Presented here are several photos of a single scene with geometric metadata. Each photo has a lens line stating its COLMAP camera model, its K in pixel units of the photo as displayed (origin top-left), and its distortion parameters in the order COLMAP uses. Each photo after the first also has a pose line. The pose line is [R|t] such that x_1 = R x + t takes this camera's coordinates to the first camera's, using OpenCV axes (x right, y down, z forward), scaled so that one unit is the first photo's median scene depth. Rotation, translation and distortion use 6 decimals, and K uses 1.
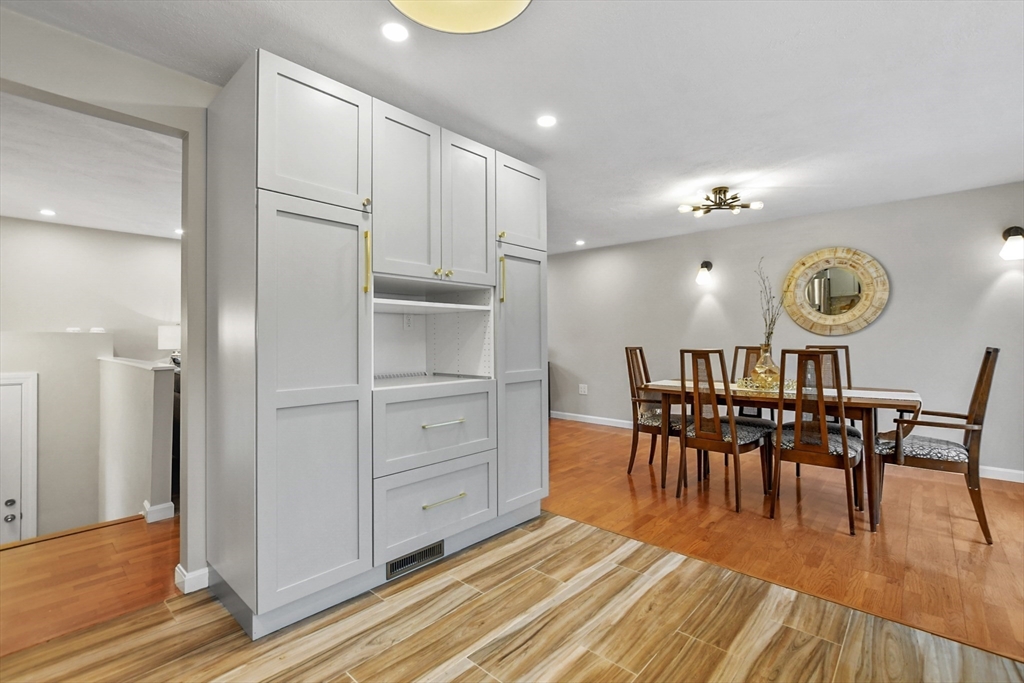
lens RADIAL K [[457.0, 0, 511.2], [0, 457.0, 336.4], [0, 0, 1]] dist [-0.004244, 0.000047]
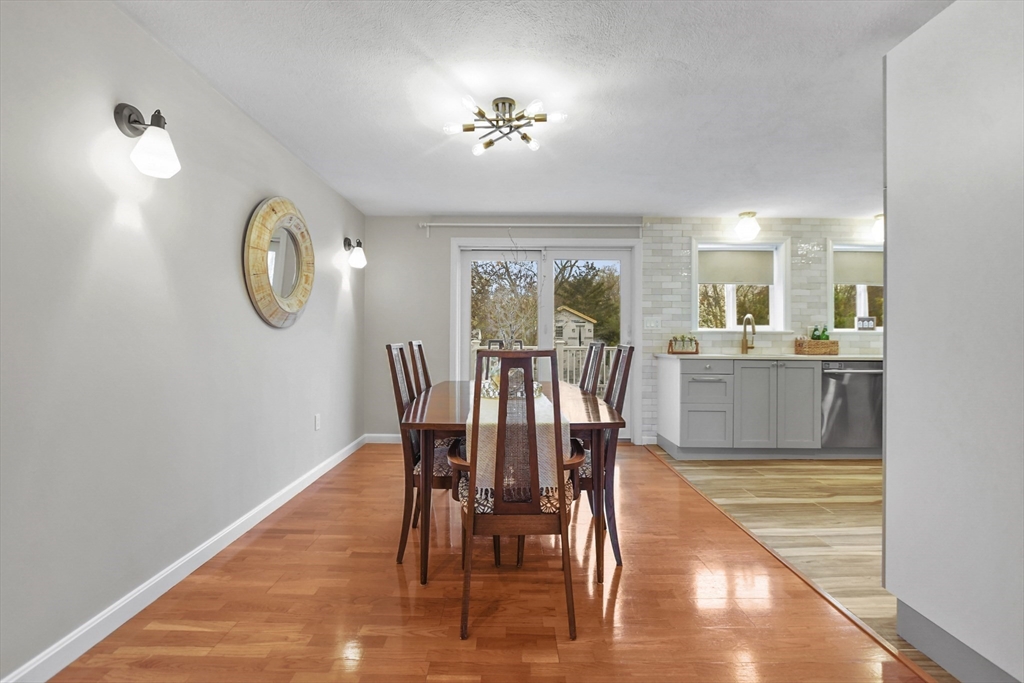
lens RADIAL K [[454.1, 0, 509.2], [0, 454.1, 335.9], [0, 0, 1]] dist [-0.001150, 0.000003]
pose [[-0.670854, 0.002598, 0.741585, -0.040679], [-0.006530, 0.999934, -0.009411, 0.025423], [-0.741560, -0.011155, -0.670793, 2.034745]]
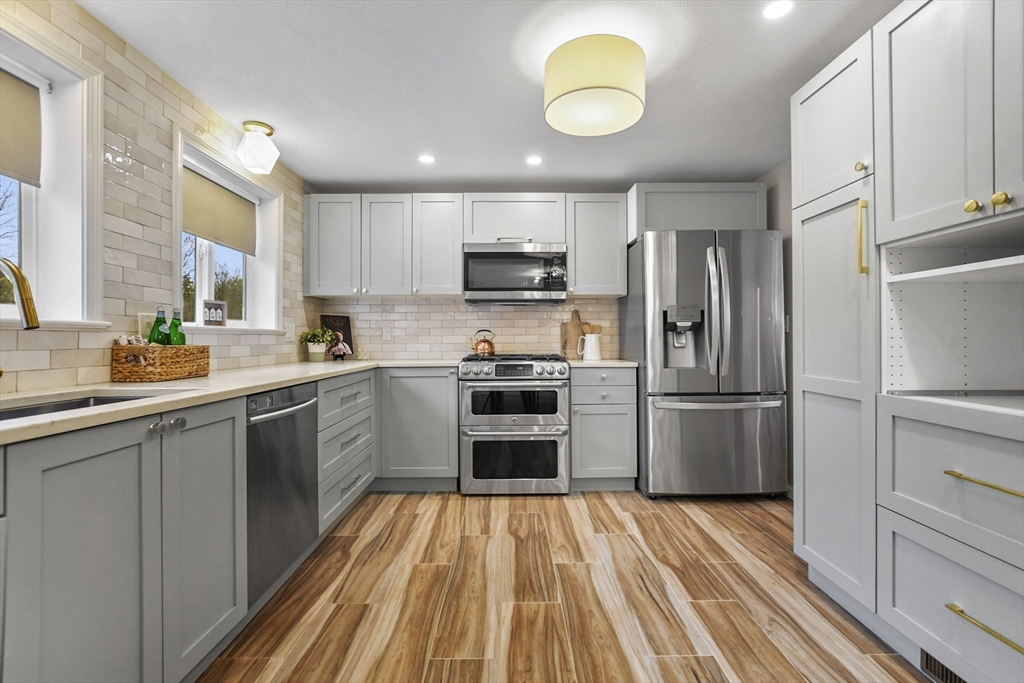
lens RADIAL K [[454.1, 0, 509.2], [0, 454.1, 335.9], [0, 0, 1]] dist [-0.001150, 0.000003]
pose [[-0.736563, 0.002689, -0.676364, 0.559639], [0.009866, 0.999928, -0.006769, 0.012855], [0.676297, -0.011659, -0.736537, 0.908323]]
